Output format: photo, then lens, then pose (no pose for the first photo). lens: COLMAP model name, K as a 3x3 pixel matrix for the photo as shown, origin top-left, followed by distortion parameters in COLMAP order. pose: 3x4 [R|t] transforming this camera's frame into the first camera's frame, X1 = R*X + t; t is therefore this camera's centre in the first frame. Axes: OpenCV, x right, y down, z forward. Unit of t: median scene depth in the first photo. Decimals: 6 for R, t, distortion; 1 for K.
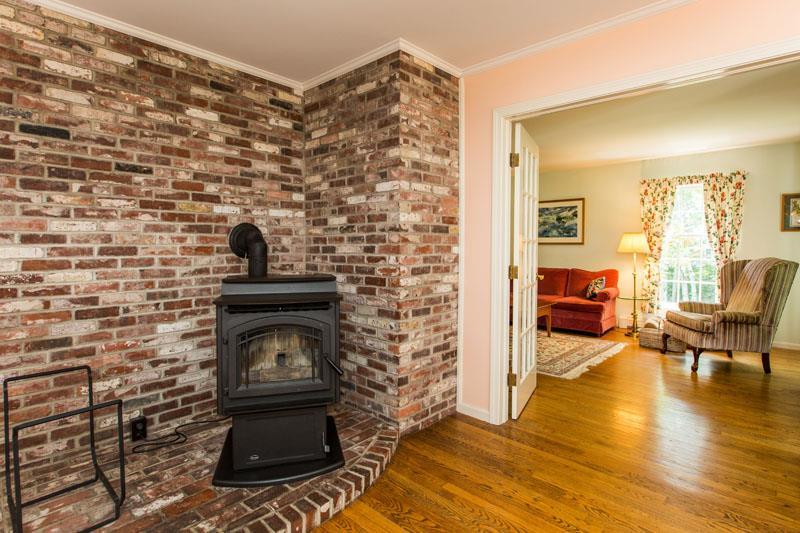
lens RADIAL K [[426.9, 0, 400.0], [0, 426.9, 266.5], [0, 0, 1]] dist [-0.002198, -0.000635]
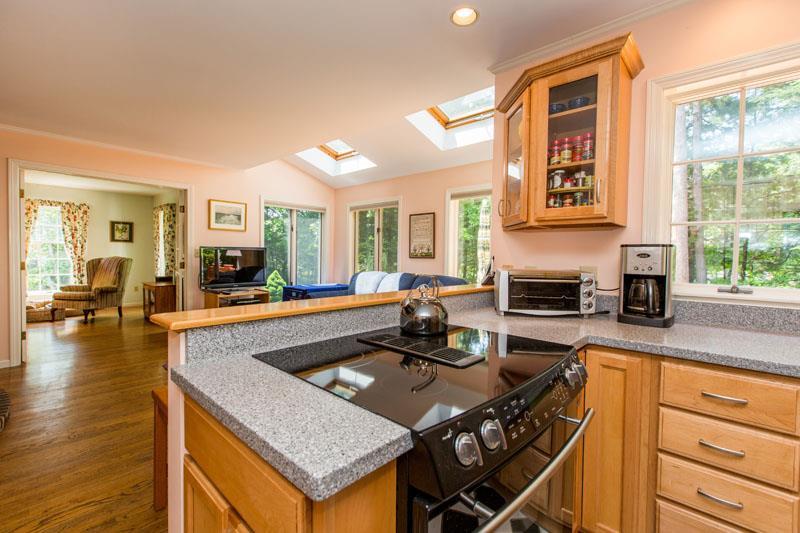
lens RADIAL K [[355.1, 0, 400.0], [0, 355.1, 266.5], [0, 0, 1]] dist [0.000337, 0.000060]
pose [[0.015949, -0.030972, 0.999393, -0.558155], [0.029432, 0.999102, 0.030493, 0.009353], [-0.999440, 0.028927, 0.016846, -0.217811]]
